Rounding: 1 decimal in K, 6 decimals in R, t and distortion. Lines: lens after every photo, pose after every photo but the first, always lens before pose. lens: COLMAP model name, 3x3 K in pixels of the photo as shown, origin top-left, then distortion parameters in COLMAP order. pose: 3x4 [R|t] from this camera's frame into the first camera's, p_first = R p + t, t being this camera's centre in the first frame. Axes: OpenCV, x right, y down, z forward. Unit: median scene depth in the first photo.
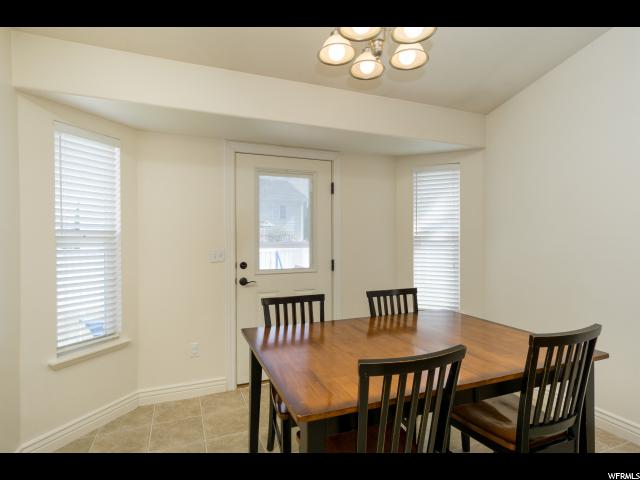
lens RADIAL K [[339.3, 0, 316.9], [0, 339.3, 237.8], [0, 0, 1]] dist [0.003494, 0.000692]
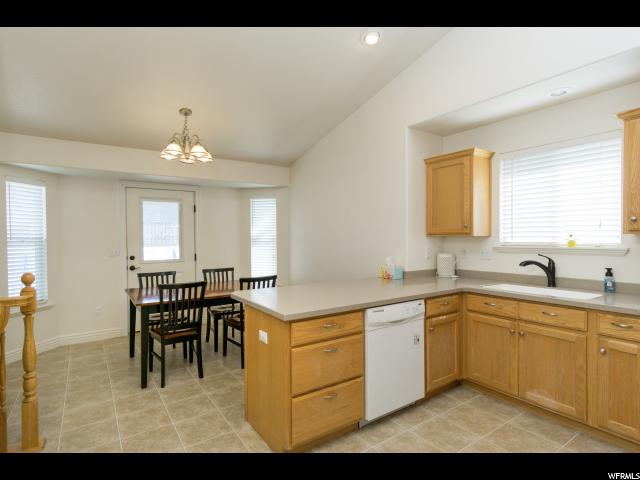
lens RADIAL K [[339.3, 0, 318.2], [0, 339.3, 240.1], [0, 0, 1]] dist [0.003494, 0.000692]
pose [[0.978745, -0.011136, 0.204778, 0.315927], [0.010874, 0.999938, 0.002404, 0.003440], [-0.204792, -0.000126, 0.978806, -0.749383]]
